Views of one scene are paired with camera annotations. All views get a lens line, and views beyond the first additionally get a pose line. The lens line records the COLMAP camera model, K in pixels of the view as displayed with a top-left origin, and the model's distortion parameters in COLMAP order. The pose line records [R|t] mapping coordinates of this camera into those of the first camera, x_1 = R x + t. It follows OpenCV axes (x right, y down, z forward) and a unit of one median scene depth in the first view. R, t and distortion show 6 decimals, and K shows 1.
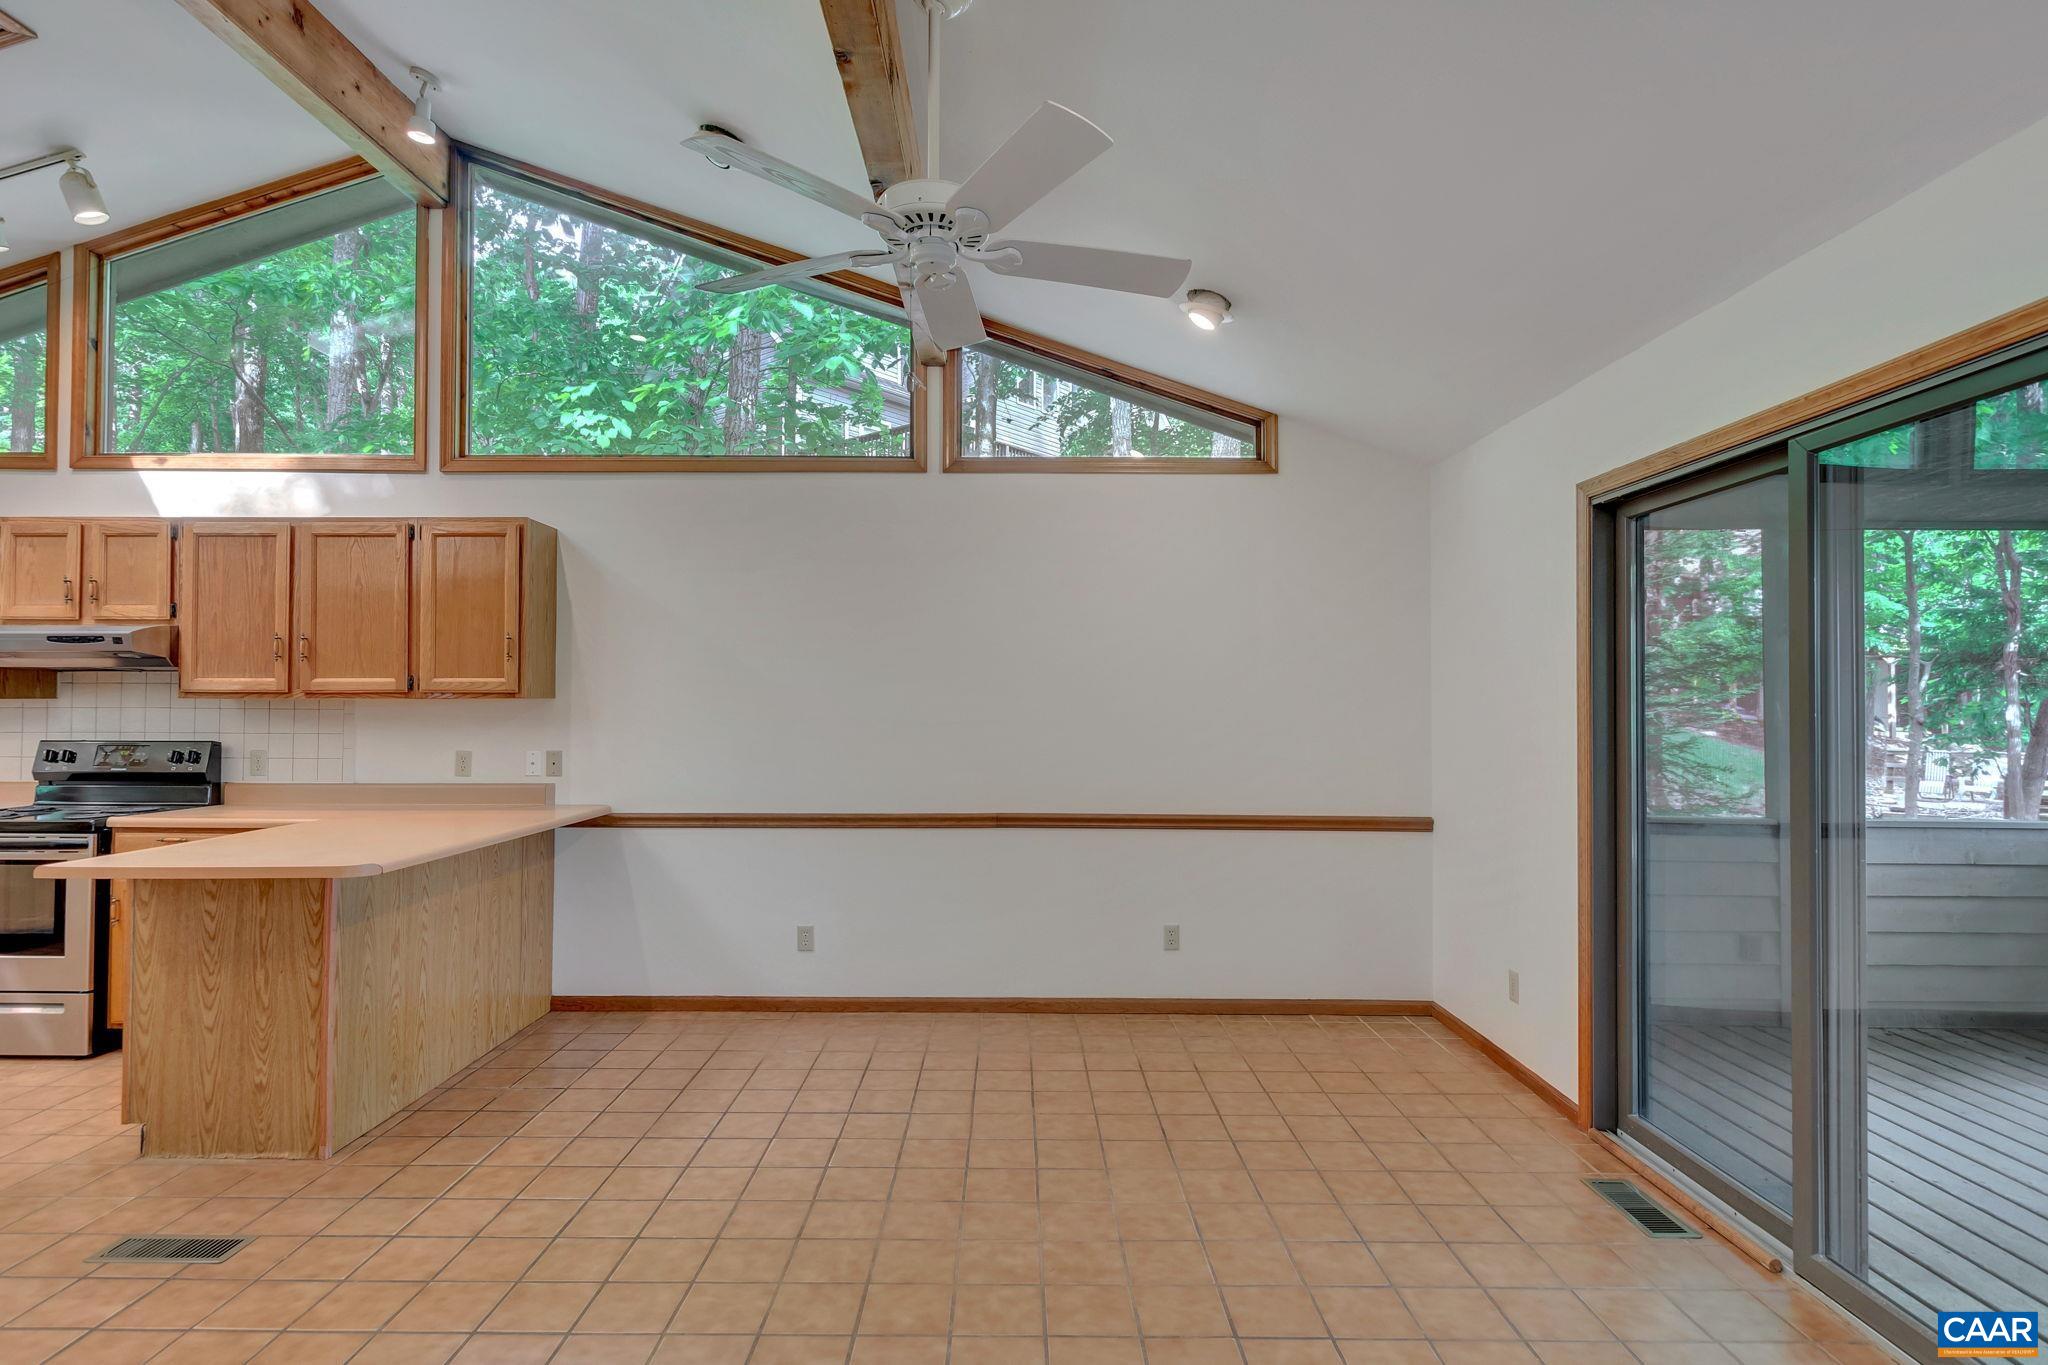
lens RADIAL K [[1042.7, 0, 993.8], [0, 1042.7, 686.2], [0, 0, 1]] dist [-0.000329, -0.000665]
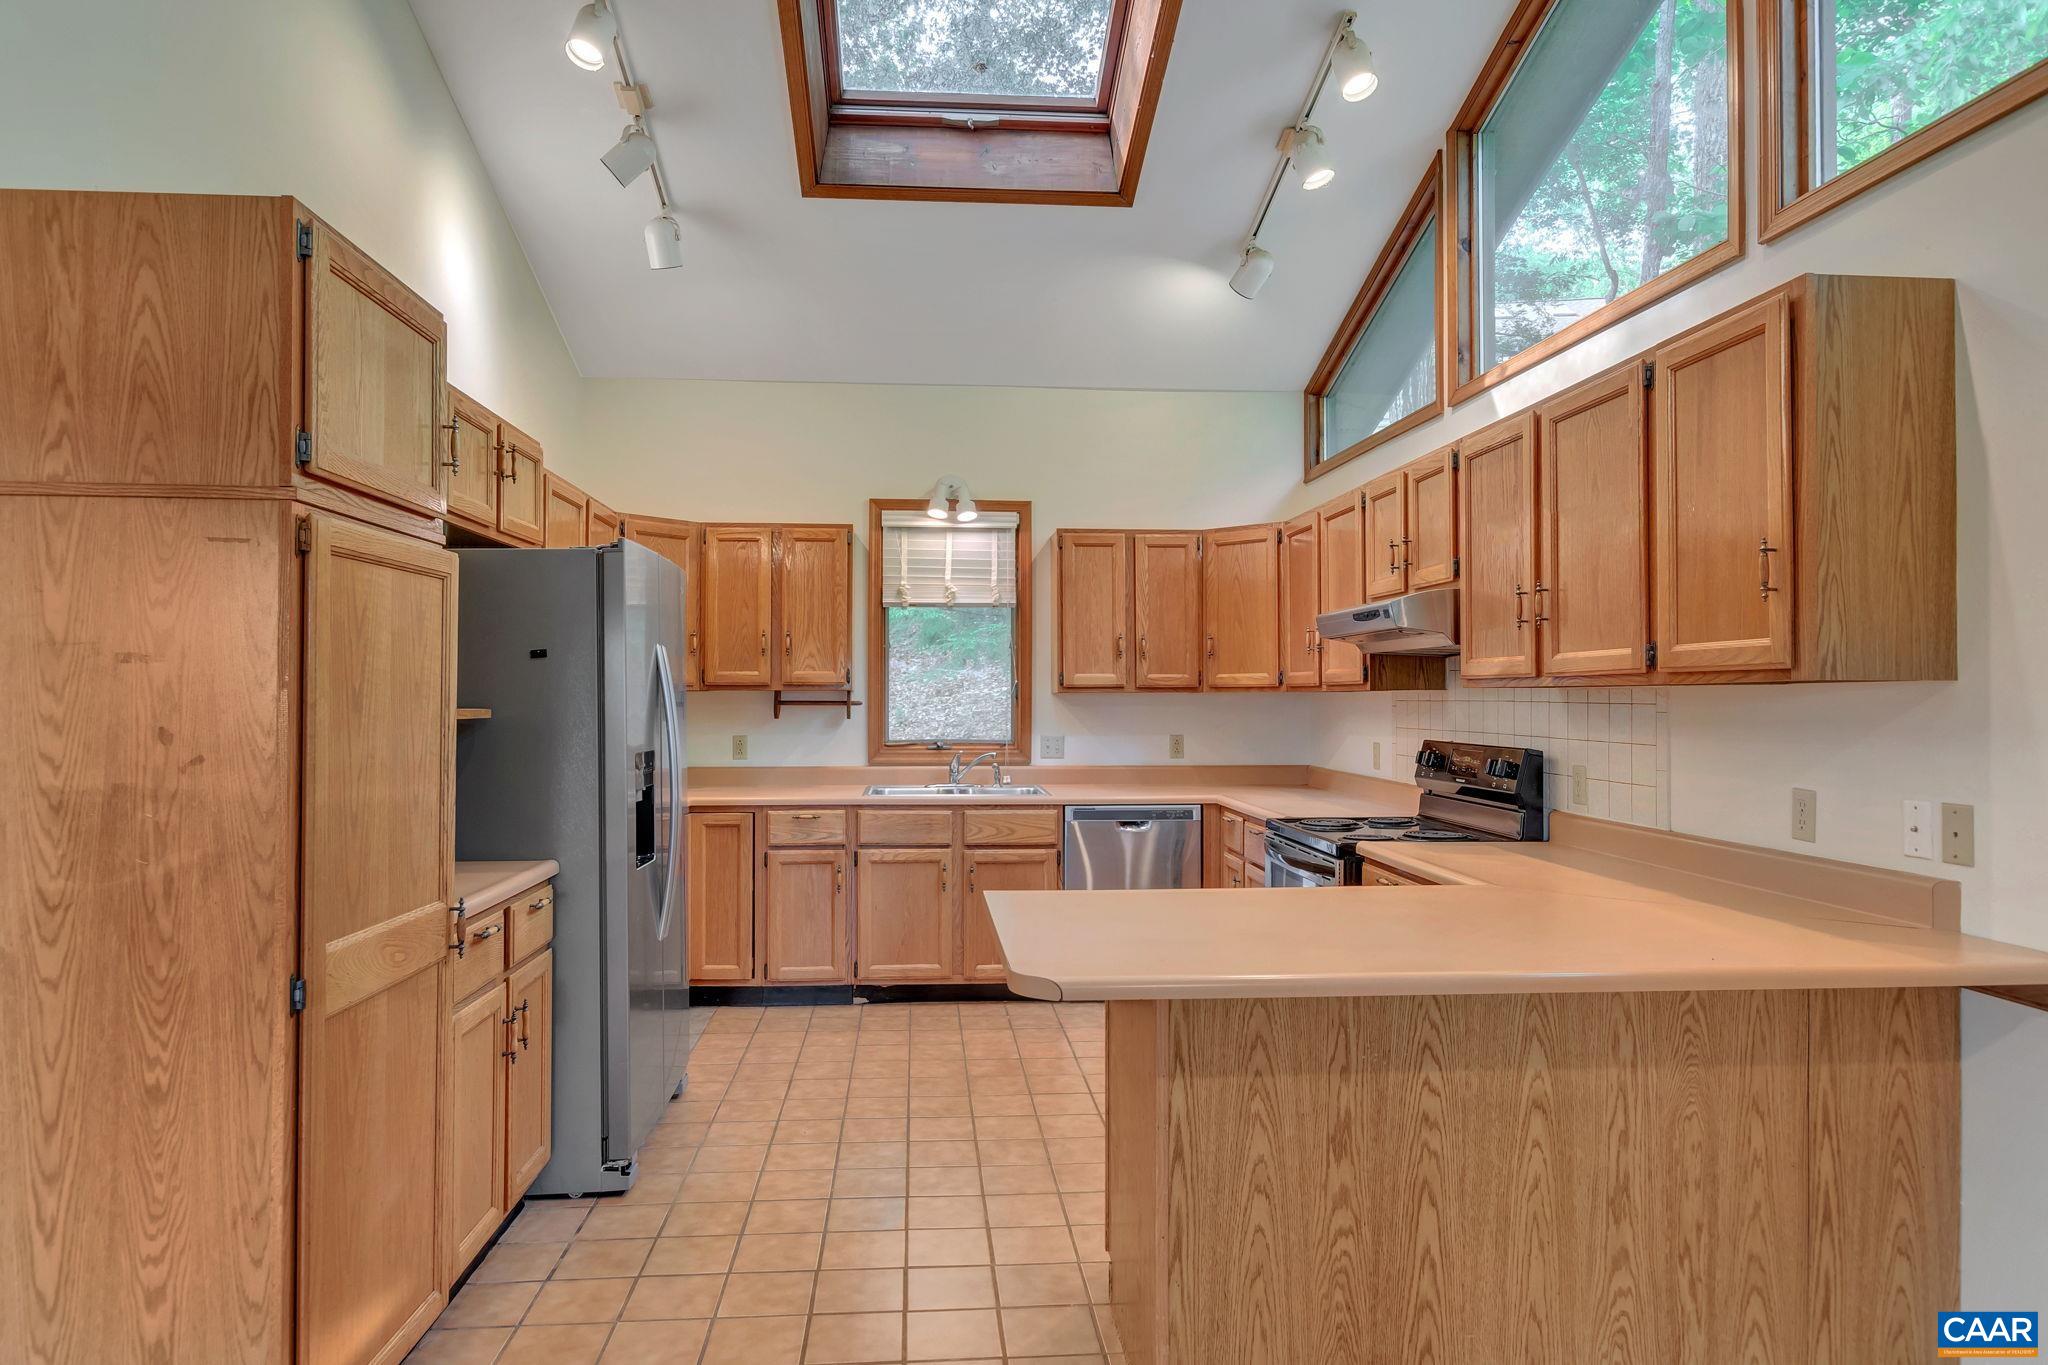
lens RADIAL K [[1236.5, 0, 1024.0], [0, 1236.5, 682.5], [0, 0, 1]] dist [0.002695, 0.000162]
pose [[0.098068, -0.014252, -0.995078, 0.042017], [0.018131, 0.999757, -0.012532, 0.012380], [0.995015, -0.016812, 0.098303, 0.591901]]
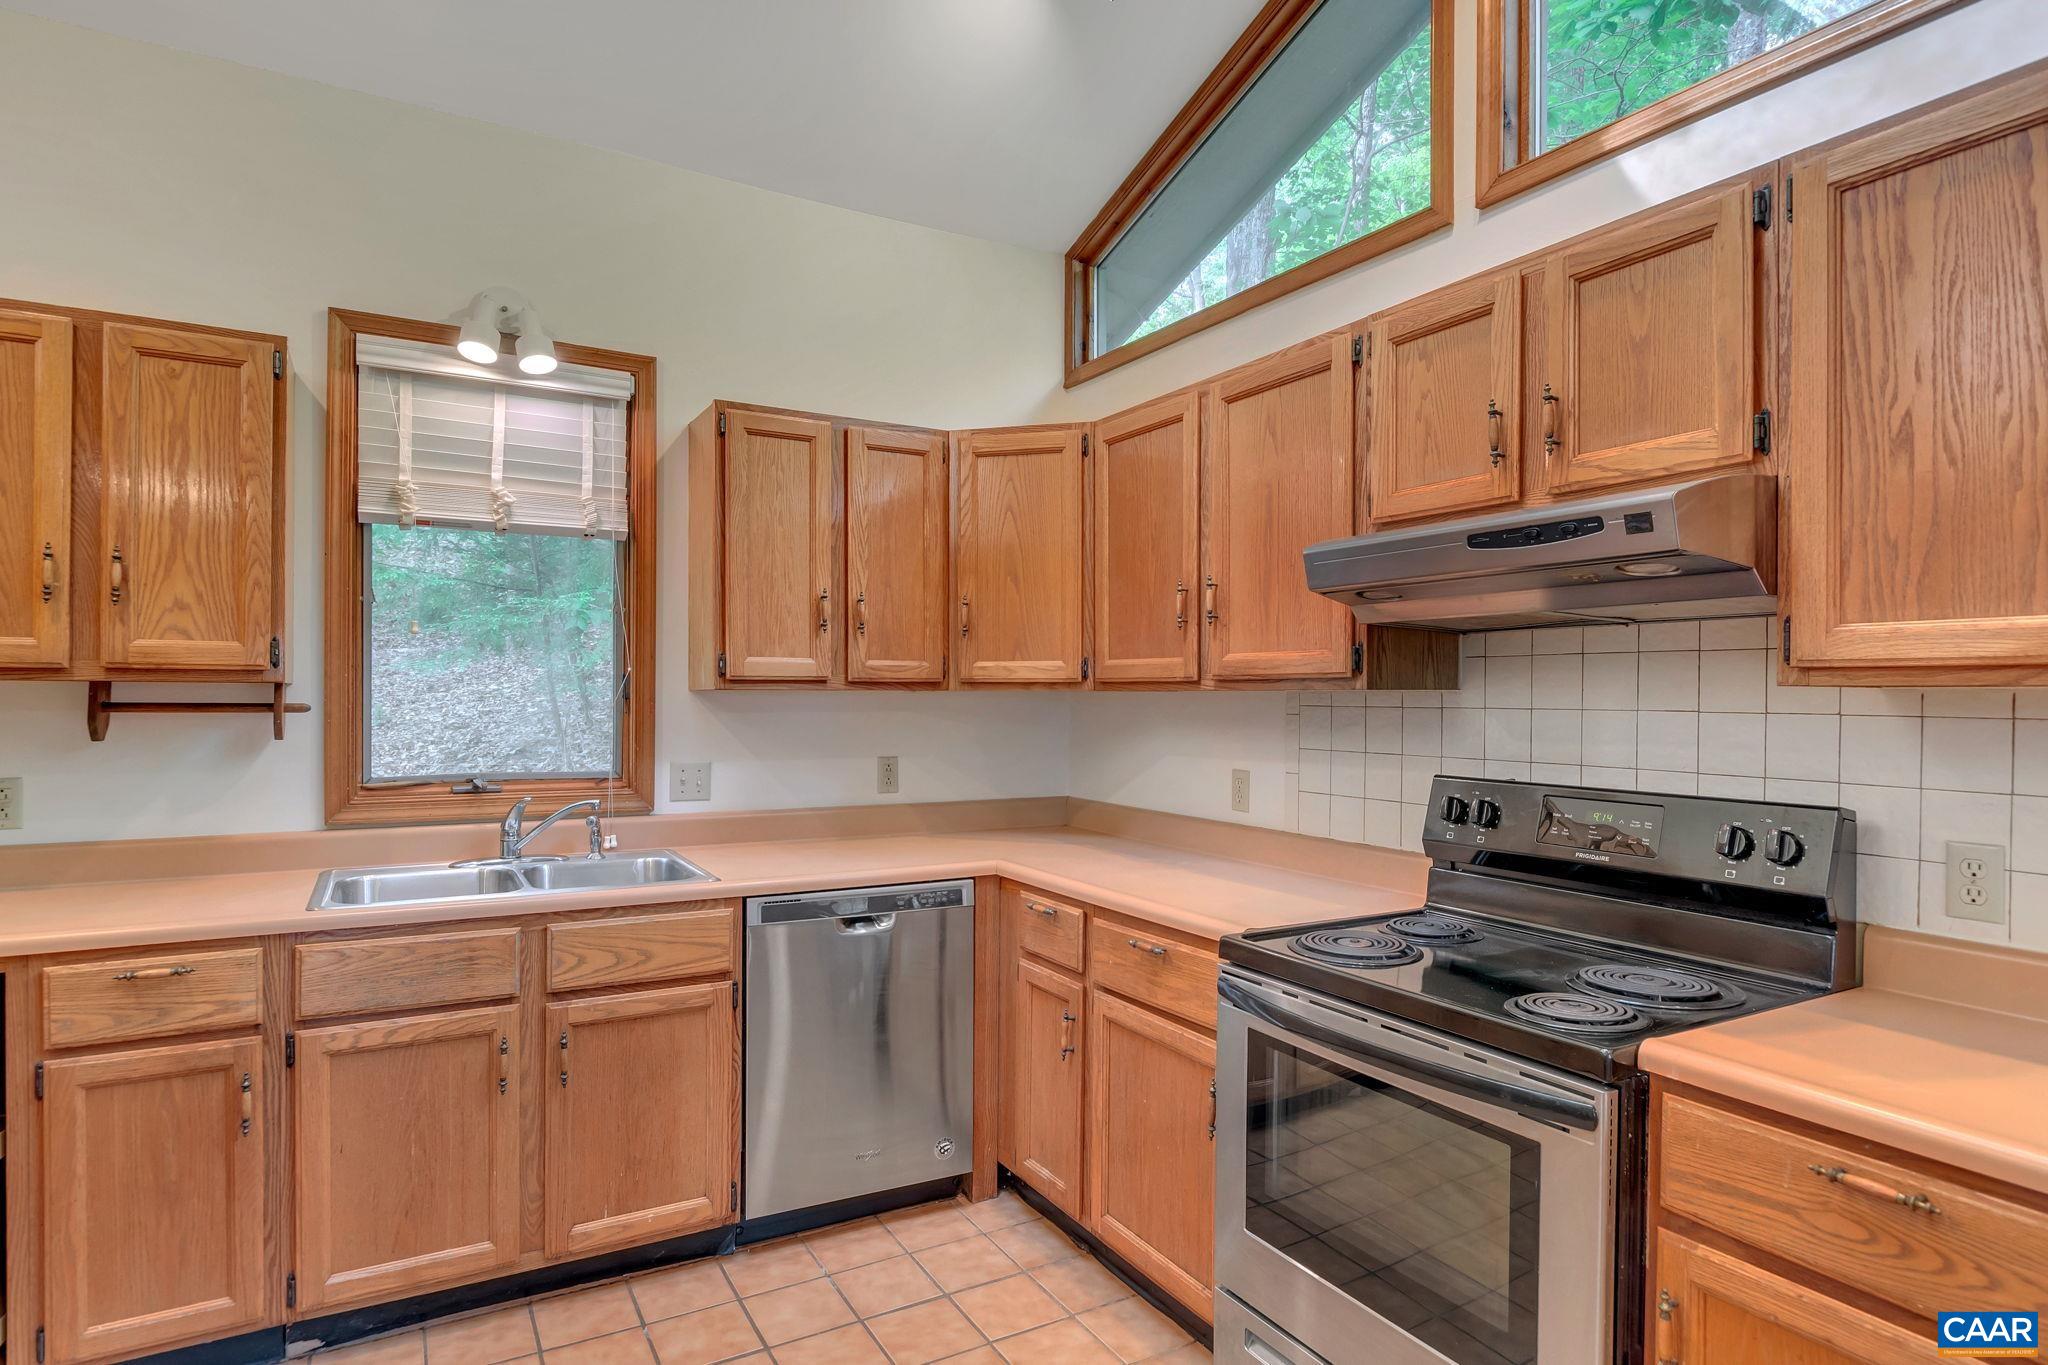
lens RADIAL K [[1108.8, 0, 1023.2], [0, 1108.8, 697.2], [0, 0, 1]] dist [-0.004694, -0.002567]
pose [[0.503403, 0.001490, -0.864050, -0.572983], [0.012358, 0.999884, 0.008923, 0.008449], [0.863963, -0.015170, 0.503326, 0.581269]]
